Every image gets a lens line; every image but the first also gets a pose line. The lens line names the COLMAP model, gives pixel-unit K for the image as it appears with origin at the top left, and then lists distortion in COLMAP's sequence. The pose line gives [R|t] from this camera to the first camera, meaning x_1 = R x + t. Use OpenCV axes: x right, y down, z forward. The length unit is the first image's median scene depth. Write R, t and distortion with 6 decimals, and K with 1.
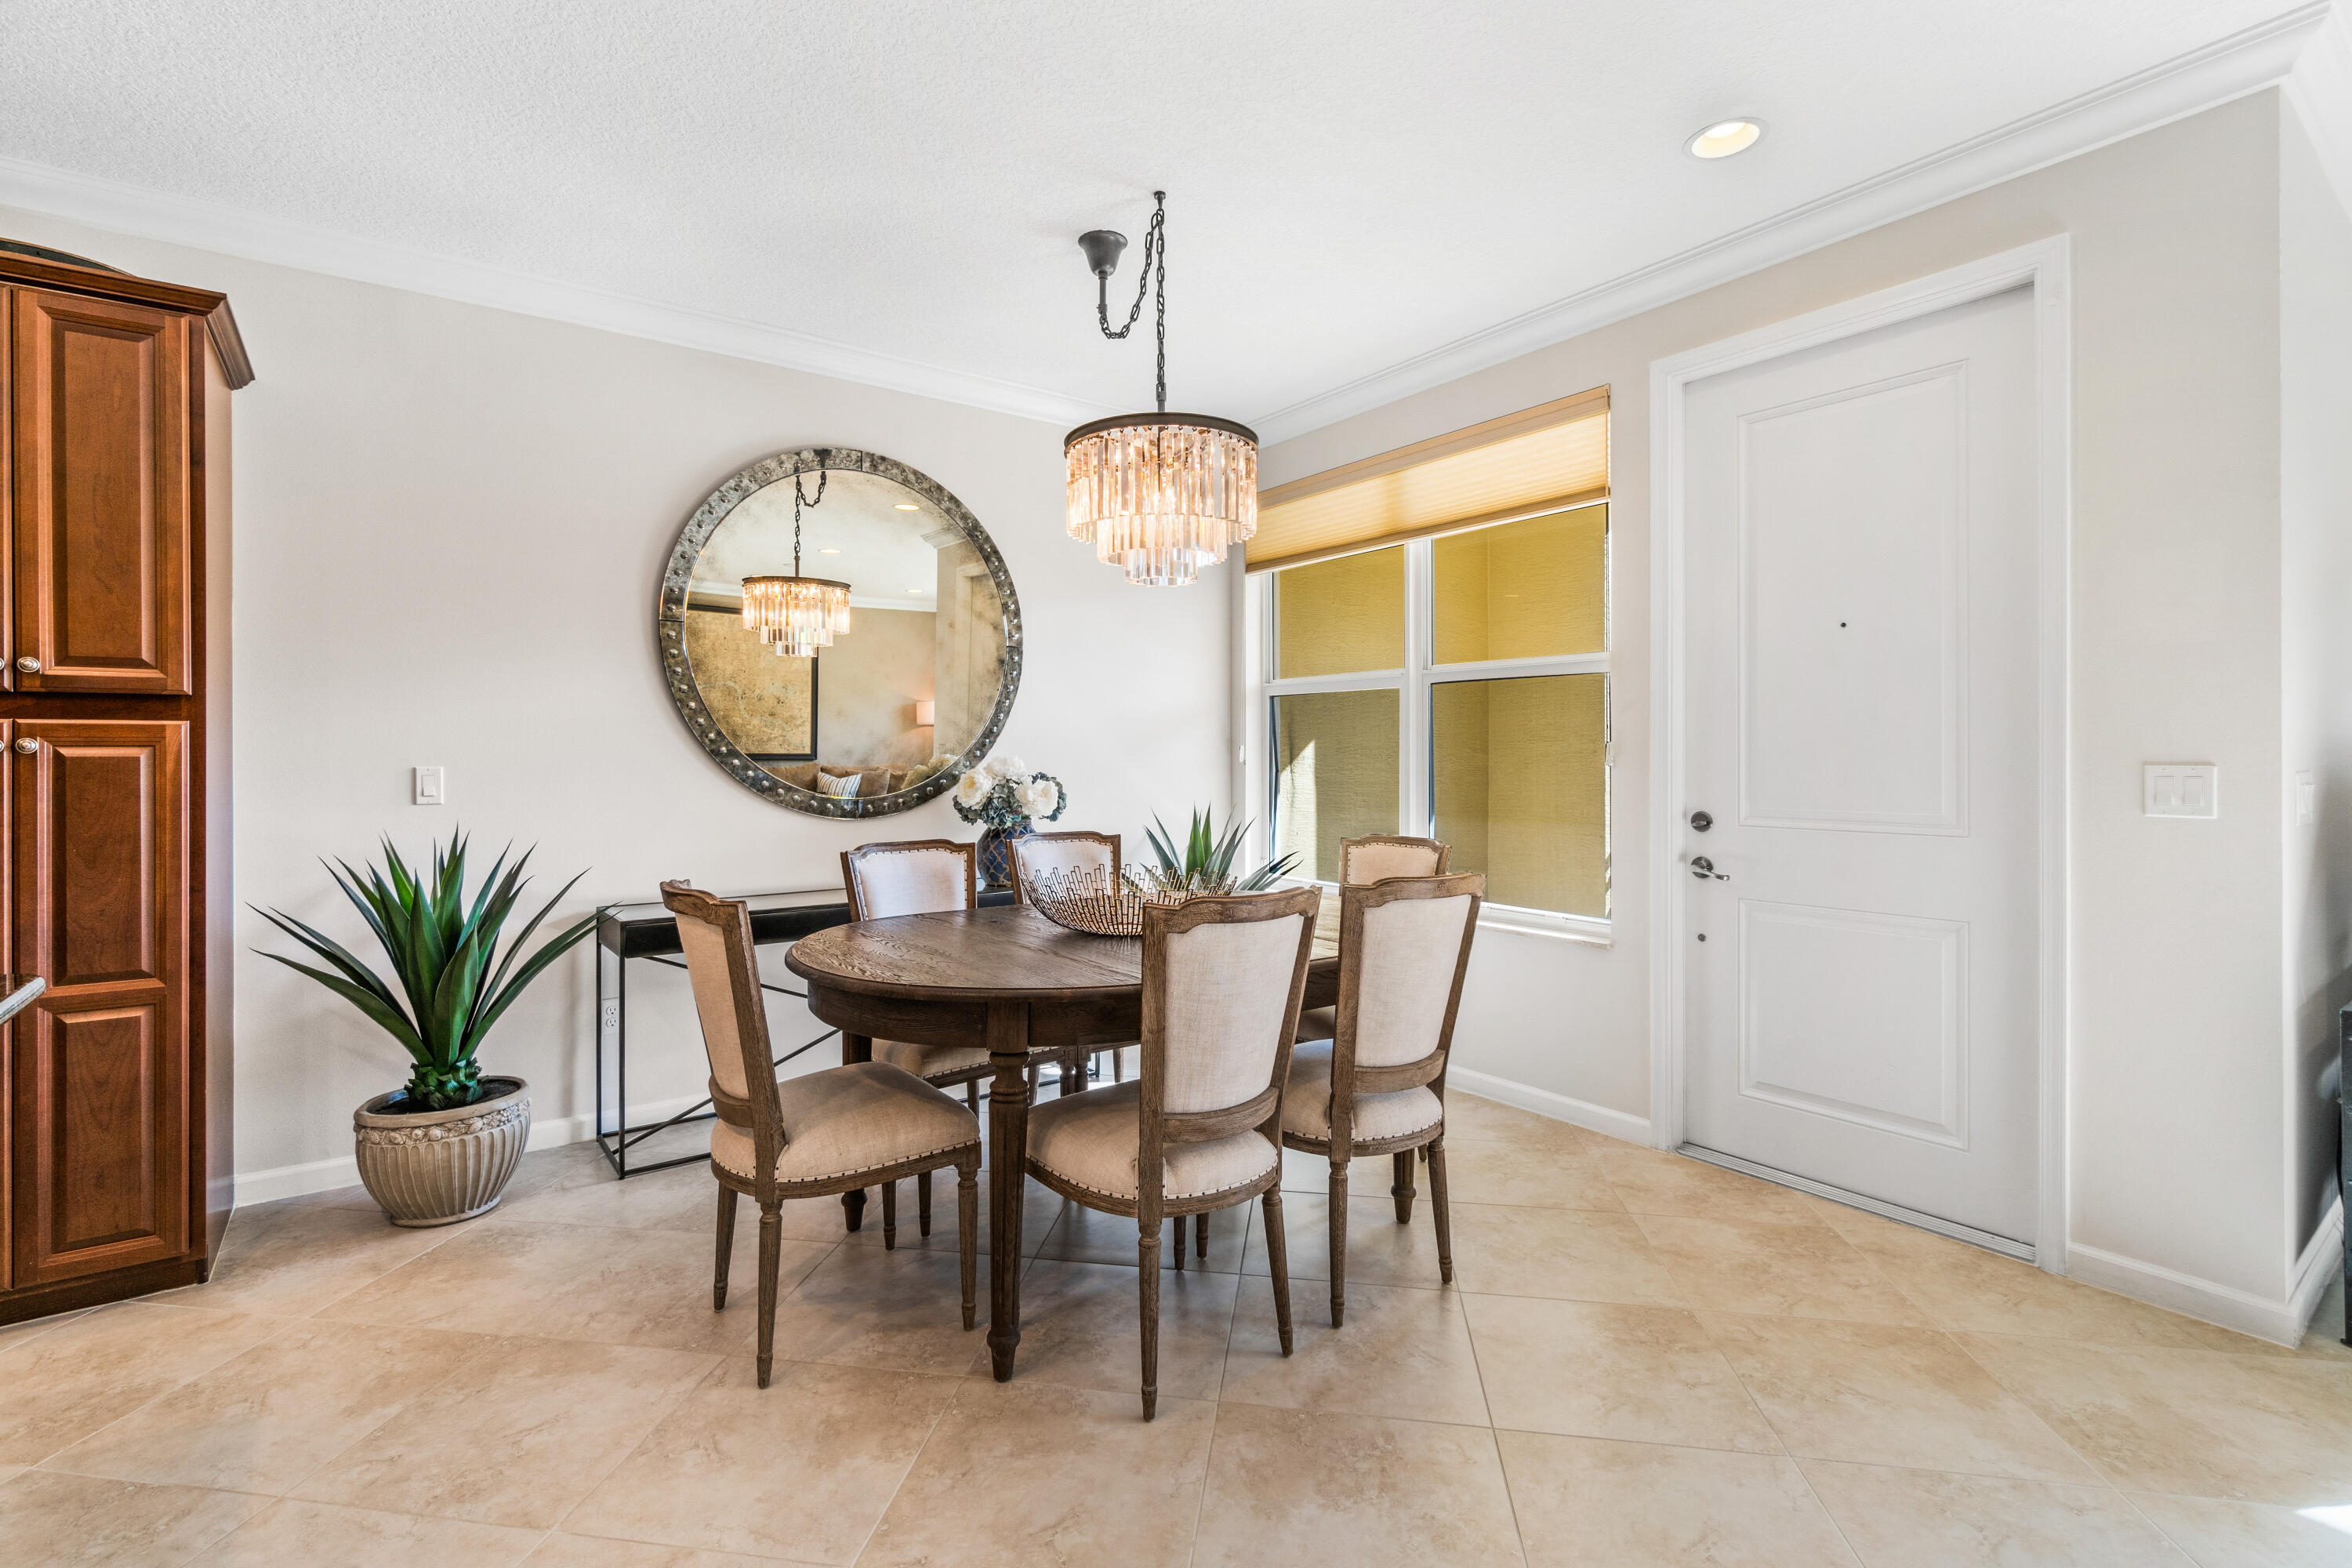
lens RADIAL K [[1058.5, 0, 1159.1], [0, 1058.5, 752.8], [0, 0, 1]] dist [-0.000162, -0.000069]
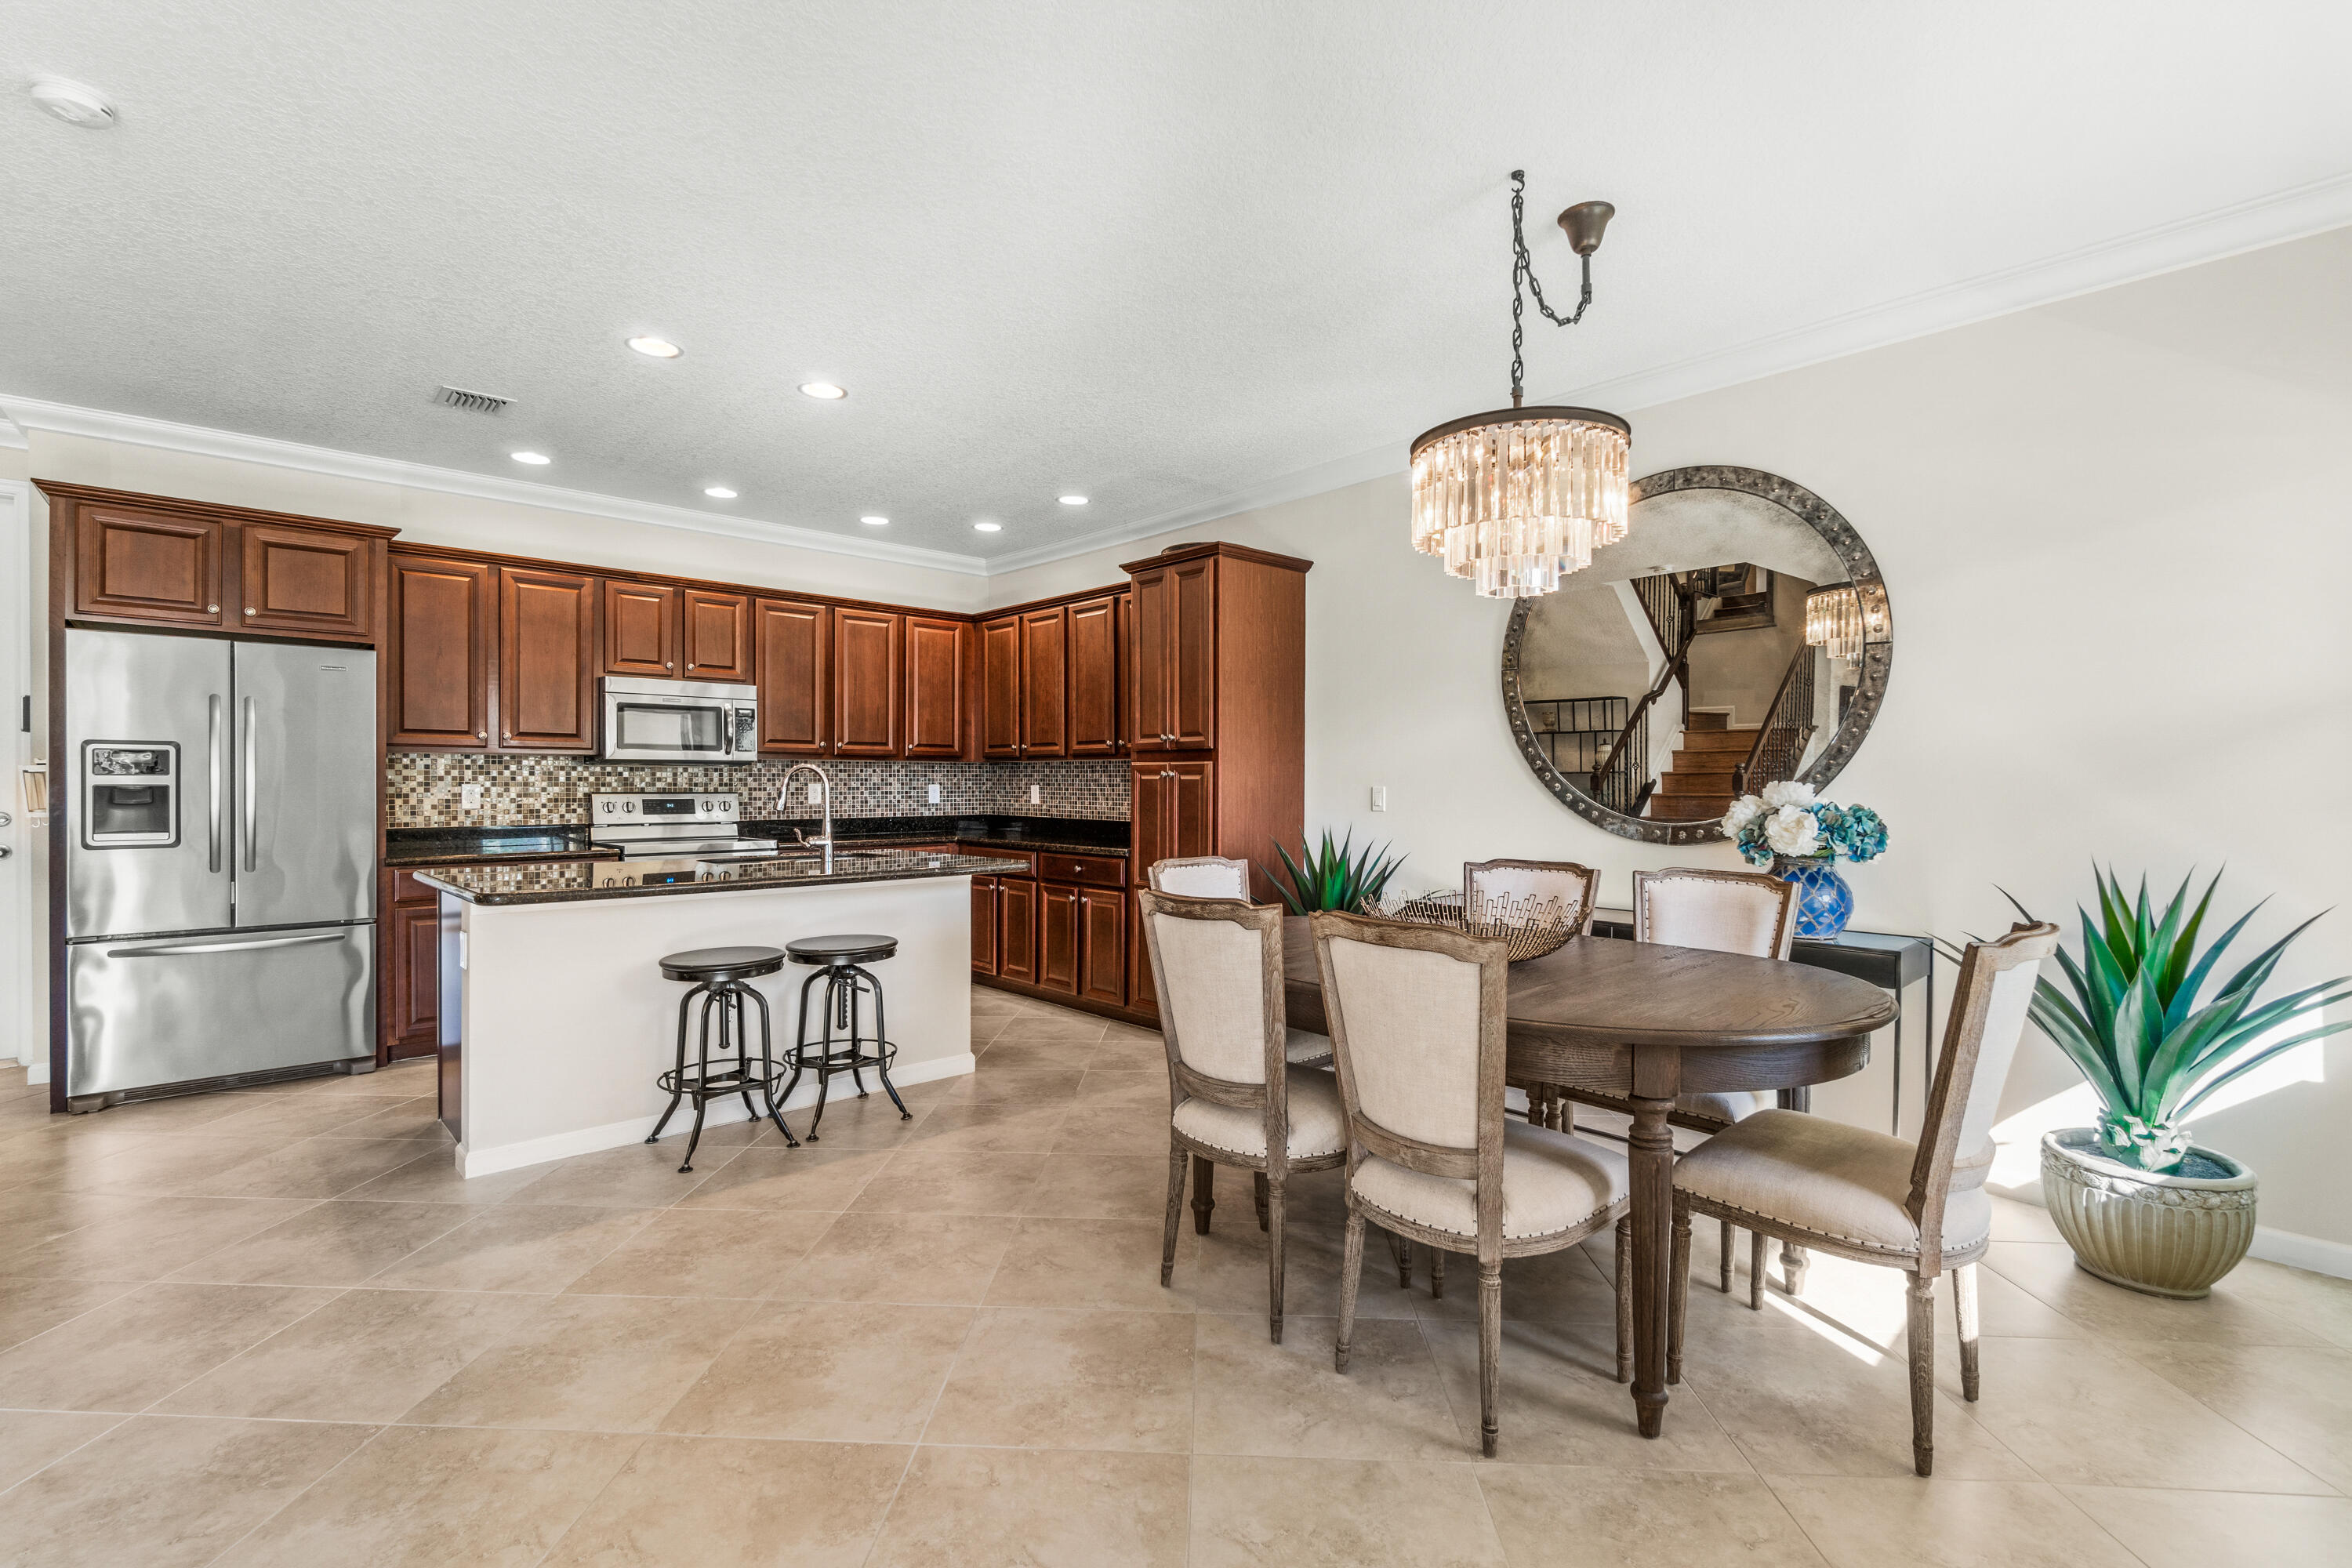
lens RADIAL K [[1050.5, 0, 1175.3], [0, 1050.5, 789.6], [0, 0, 1]] dist [-0.000646, -0.000233]
pose [[0.120645, 0.009872, -0.992647, 1.049407], [-0.001922, 0.999951, 0.009711, 0.004205], [0.992694, 0.000737, 0.120658, 0.705989]]
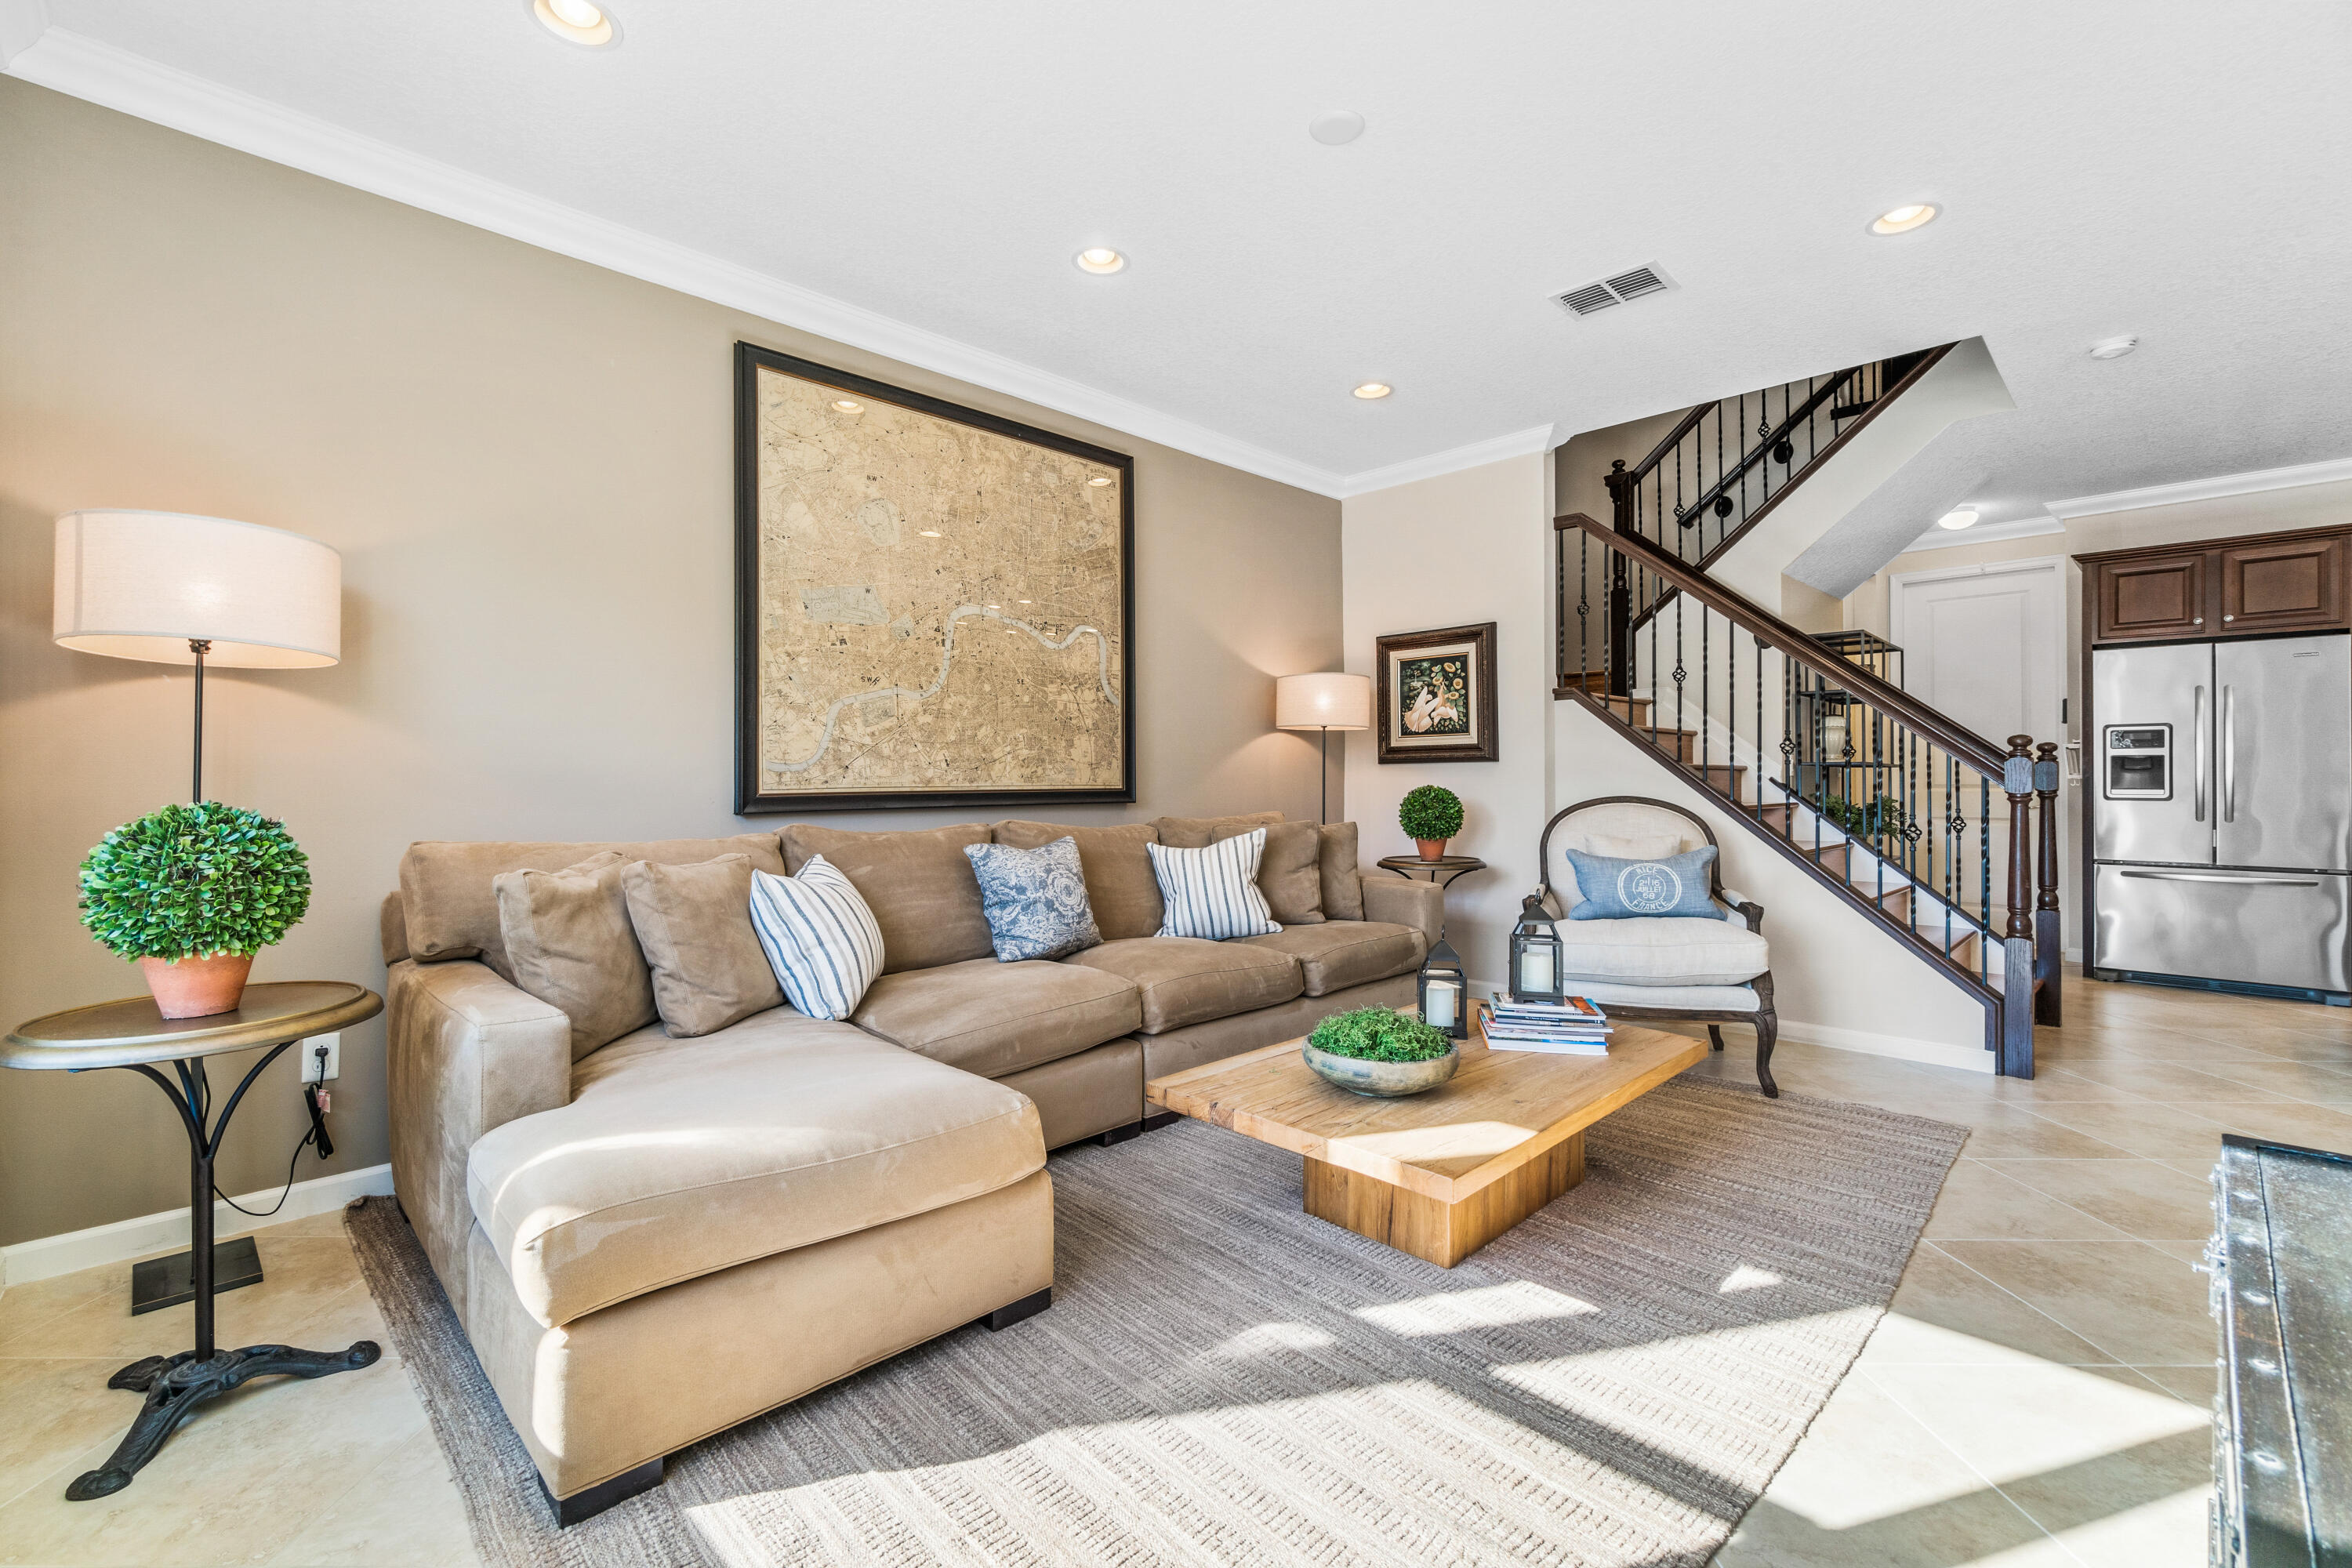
lens RADIAL K [[1021.4, 0, 1145.1], [0, 1021.4, 775.1], [0, 0, 1]] dist [-0.001107, -0.000132]
pose [[-0.988716, 0.002309, -0.149781, 1.723059], [0.003247, 0.999977, -0.006021, 0.065638], [0.149764, -0.006440, -0.988701, 1.180130]]
